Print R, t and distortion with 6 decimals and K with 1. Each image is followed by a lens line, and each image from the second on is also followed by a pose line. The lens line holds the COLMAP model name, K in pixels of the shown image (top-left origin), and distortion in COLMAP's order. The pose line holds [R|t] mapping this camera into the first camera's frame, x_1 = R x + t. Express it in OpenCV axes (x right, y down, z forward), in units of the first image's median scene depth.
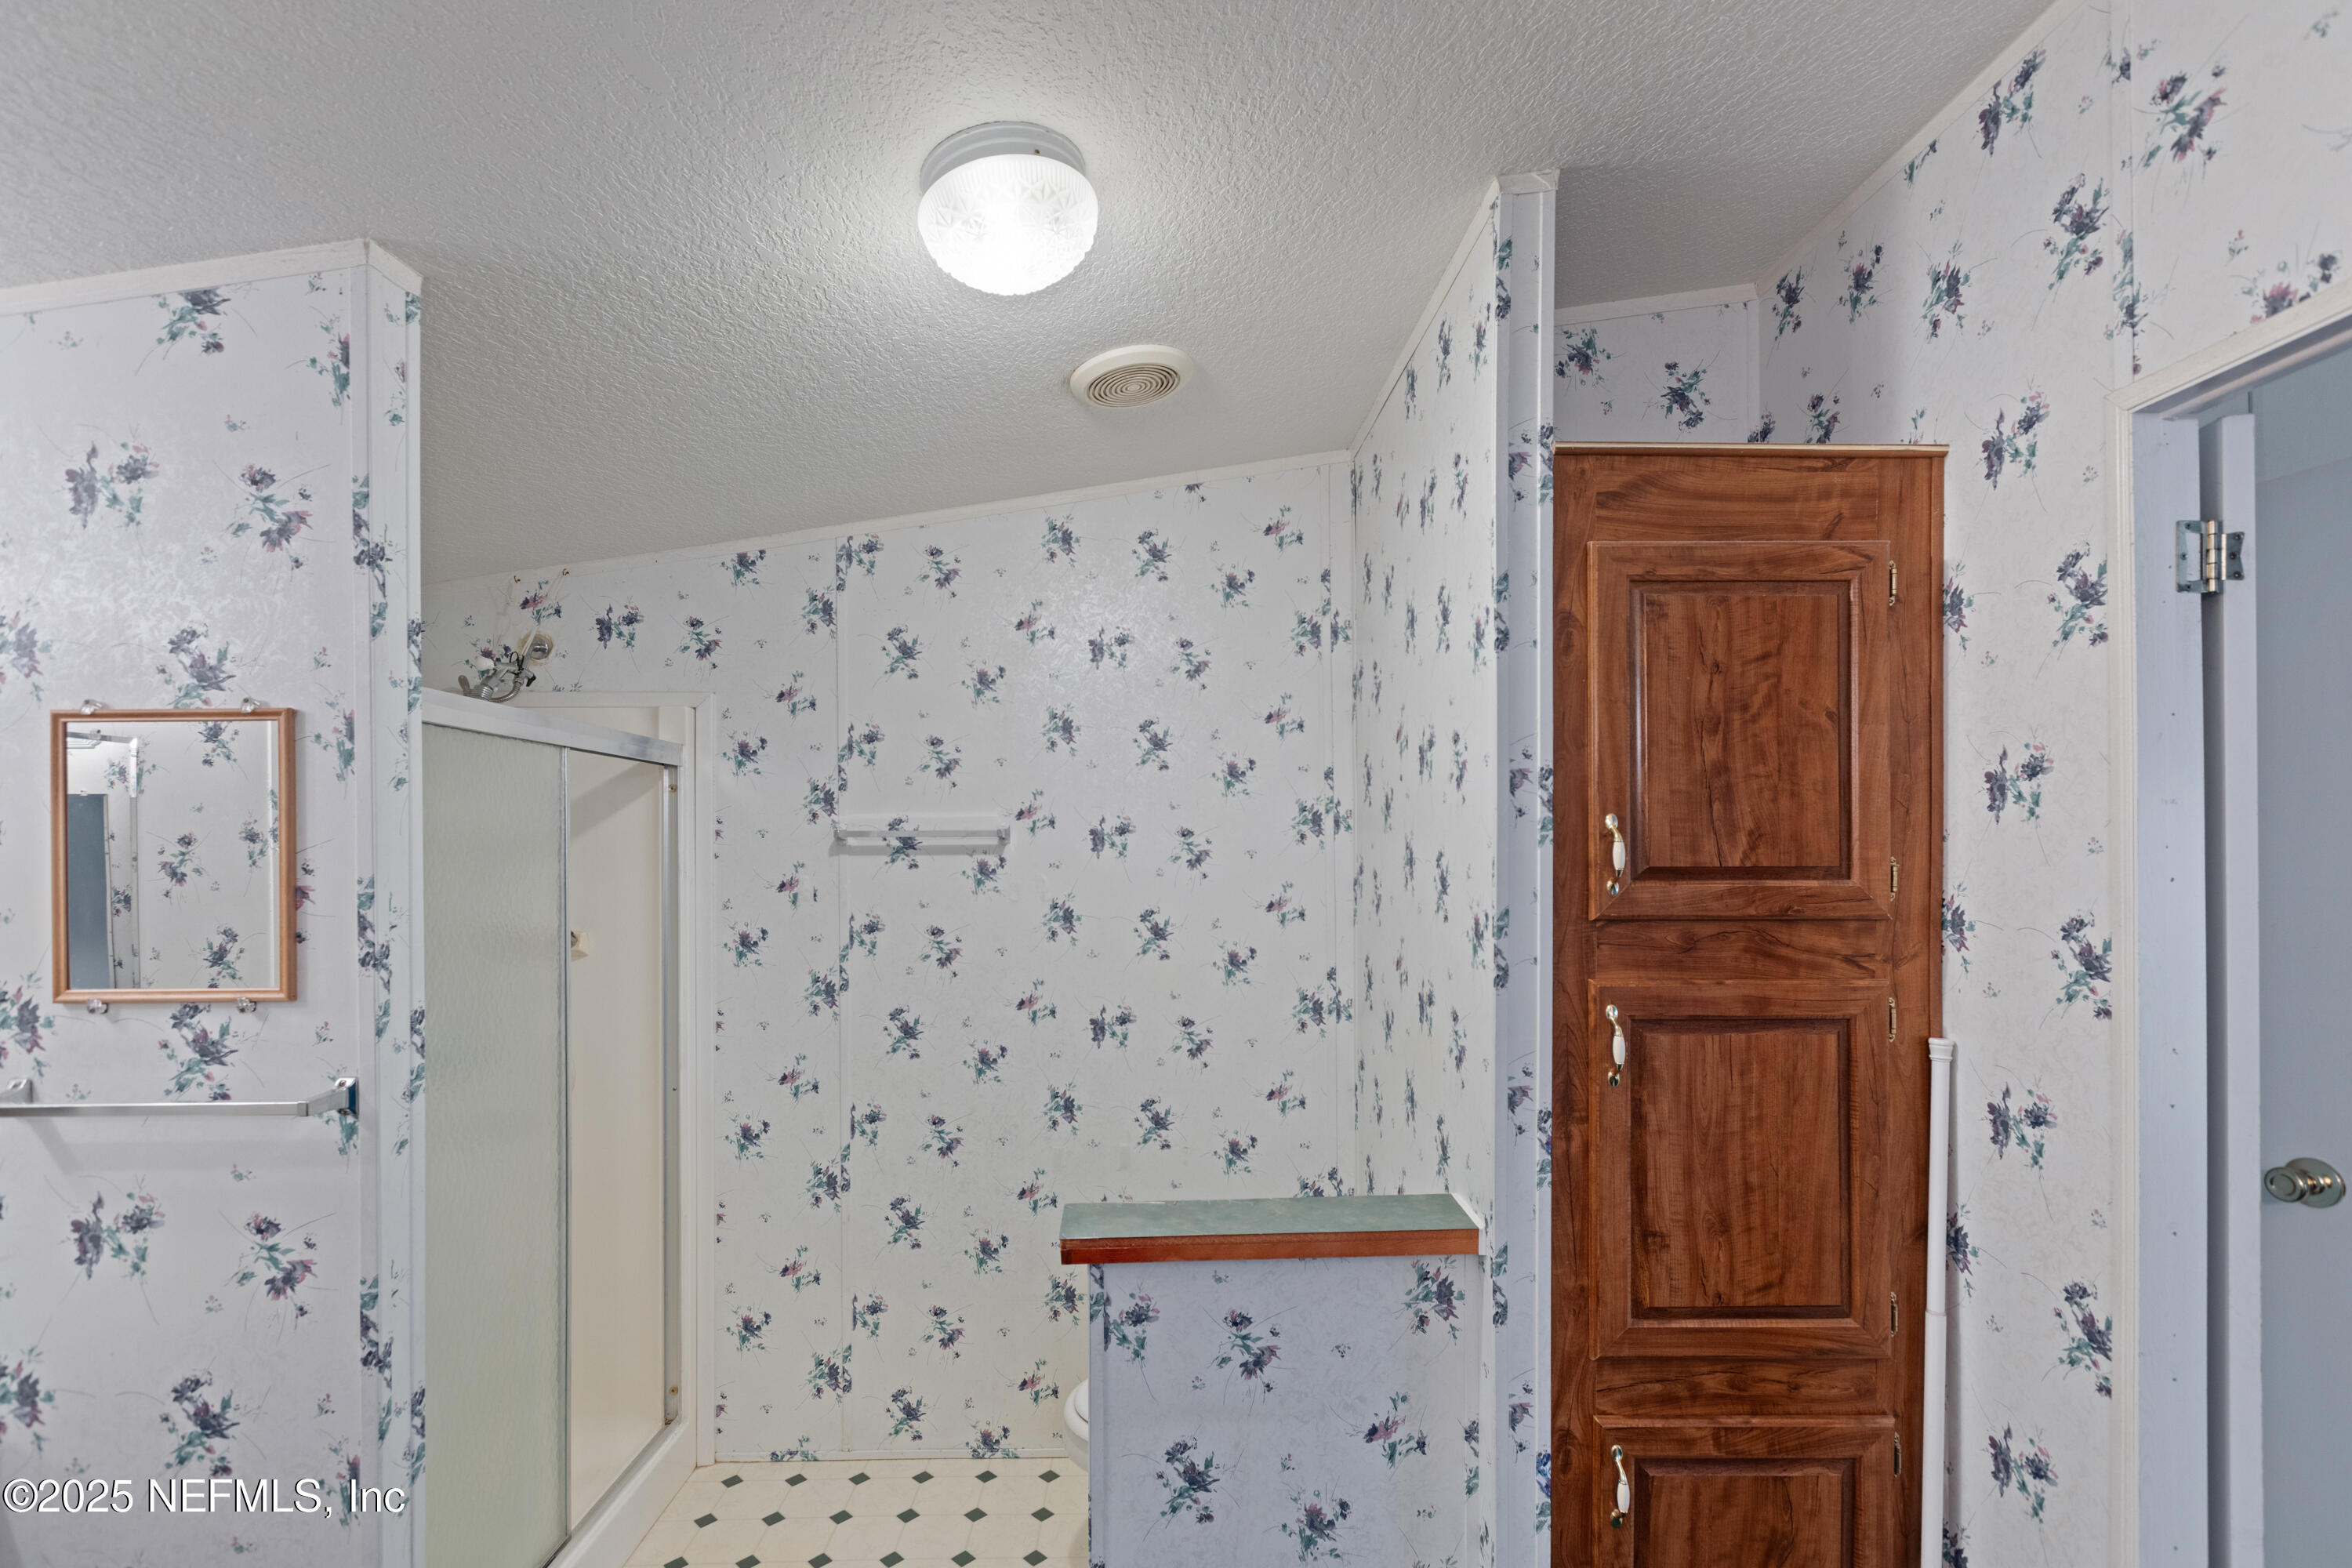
lens RADIAL K [[1082.9, 0, 1156.3], [0, 1082.9, 852.6], [0, 0, 1]] dist [-0.001275, 0.000151]
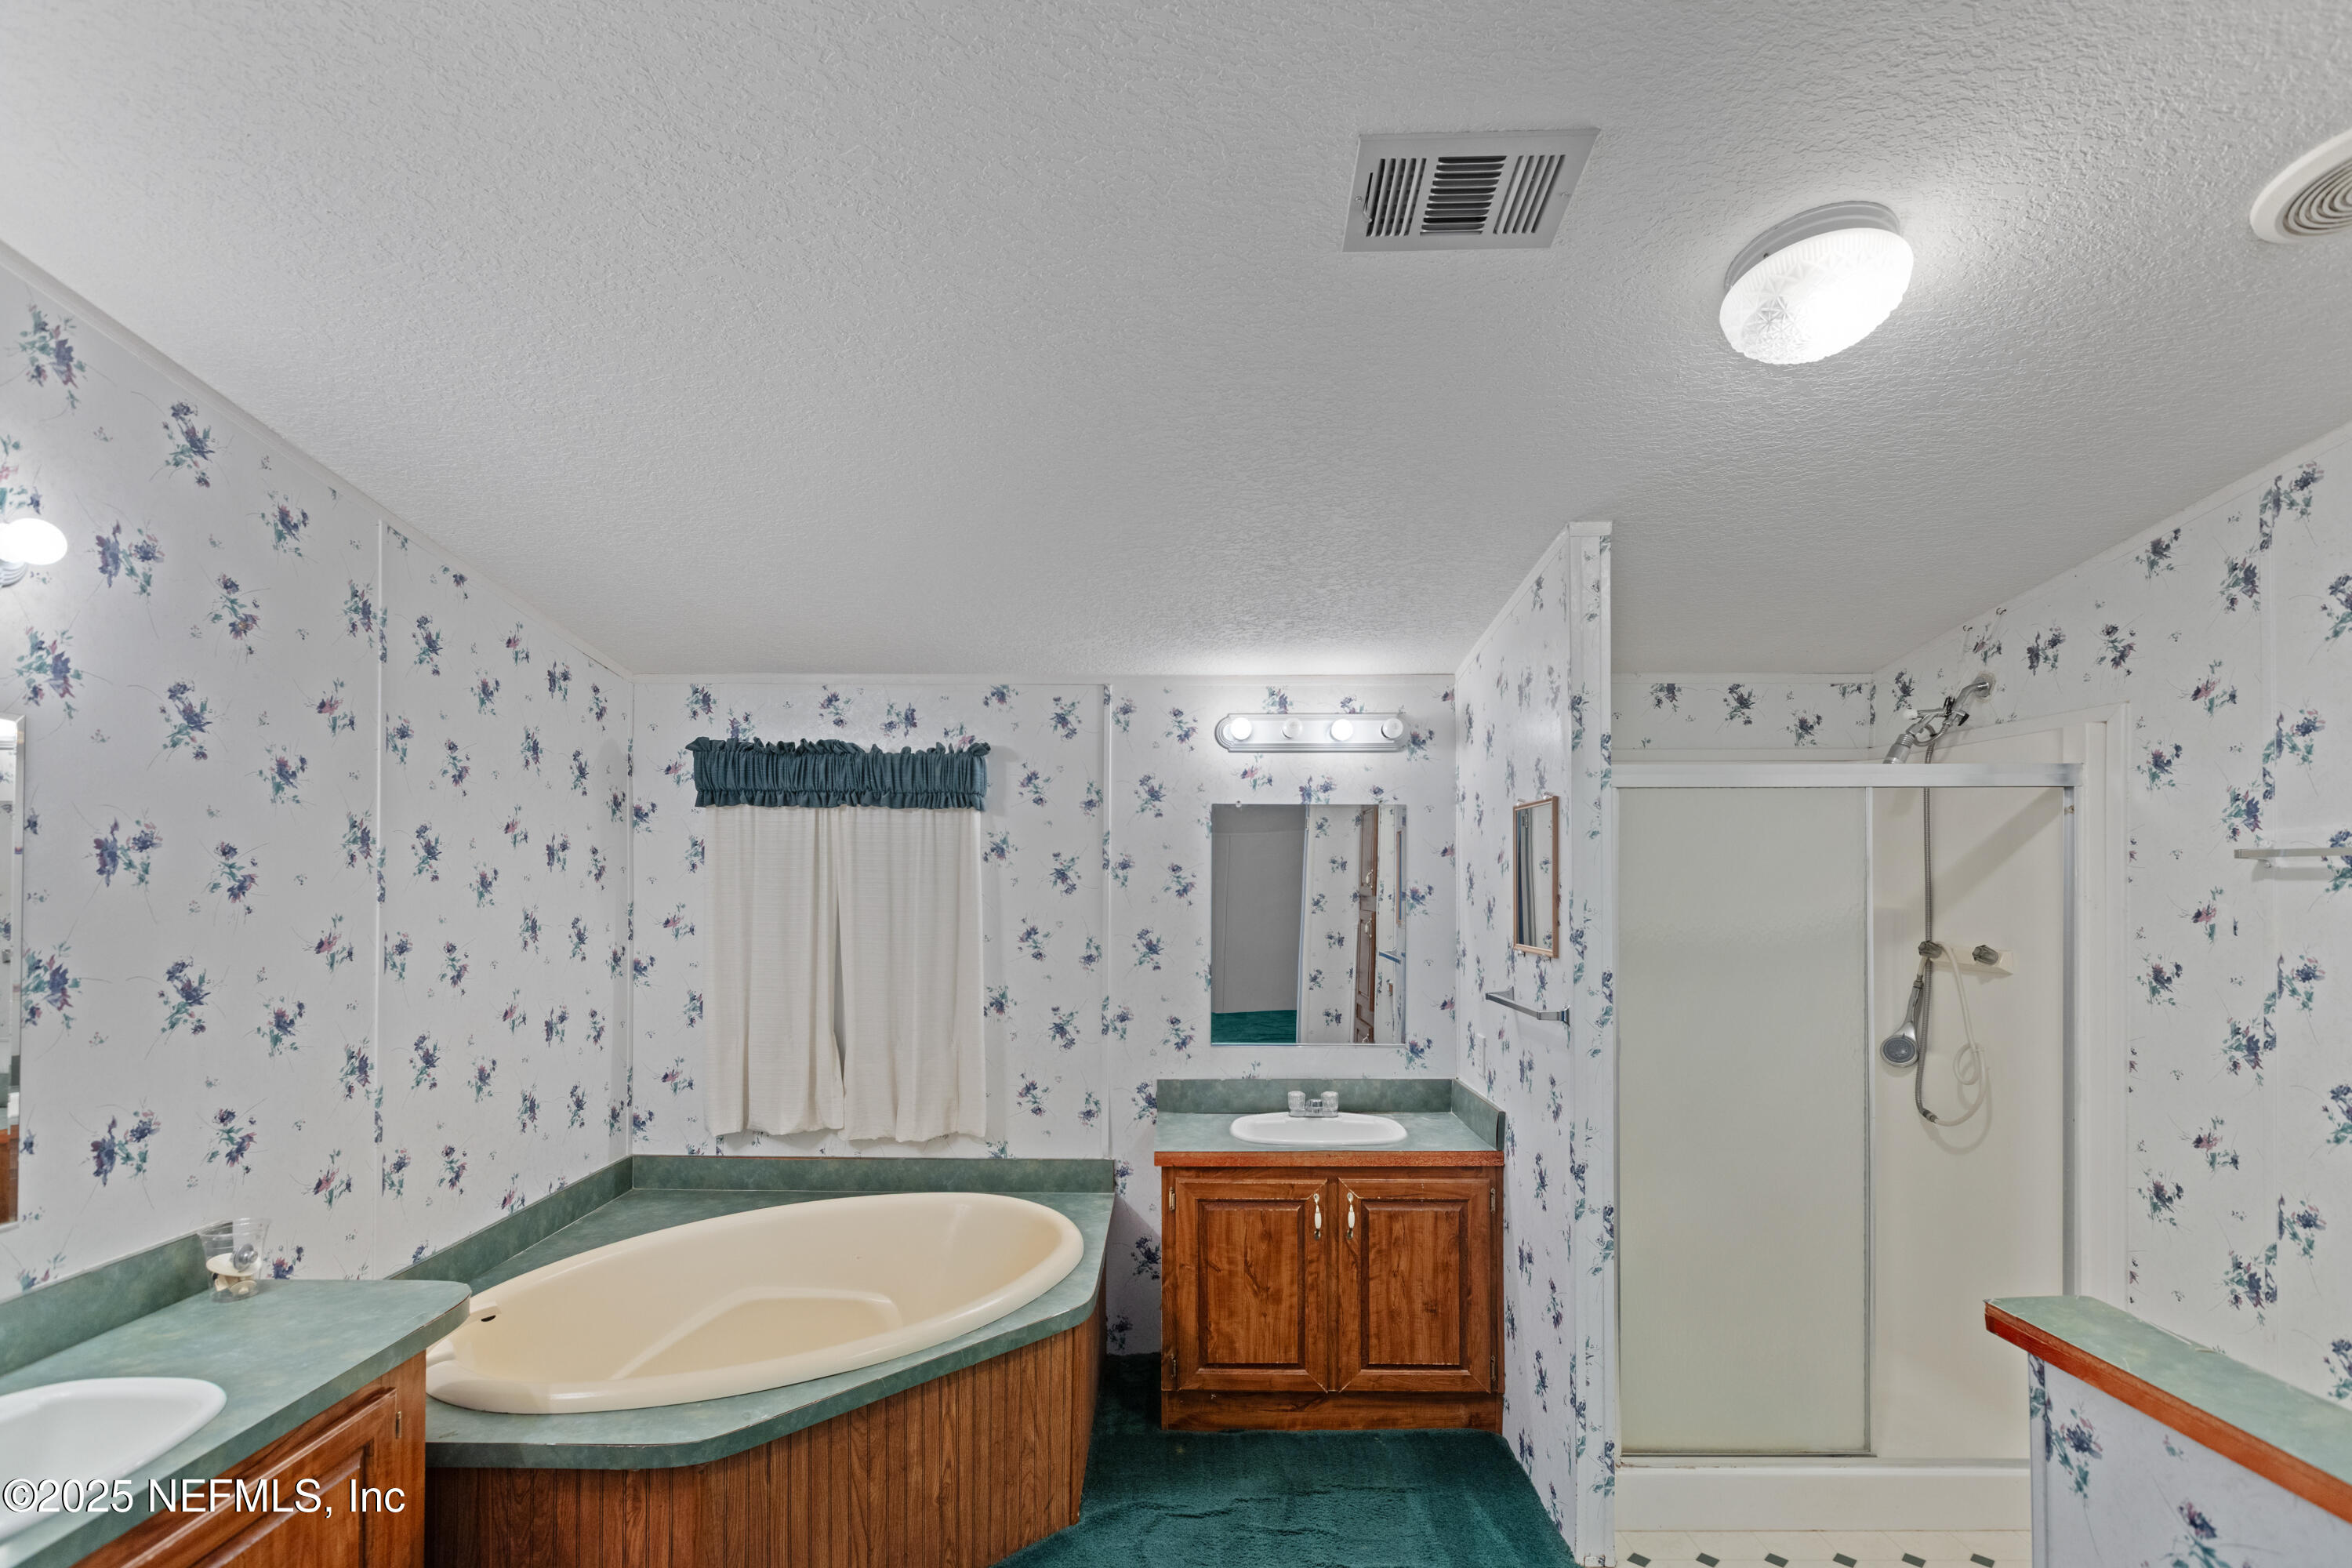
lens RADIAL K [[1082.9, 0, 1164.8], [0, 1082.9, 869.1], [0, 0, 1]] dist [-0.001275, 0.000151]
pose [[-0.036804, -0.004148, -0.999314, 0.537818], [-0.000254, 0.999991, -0.004141, -0.001883], [0.999322, 0.000101, -0.036805, 0.217276]]
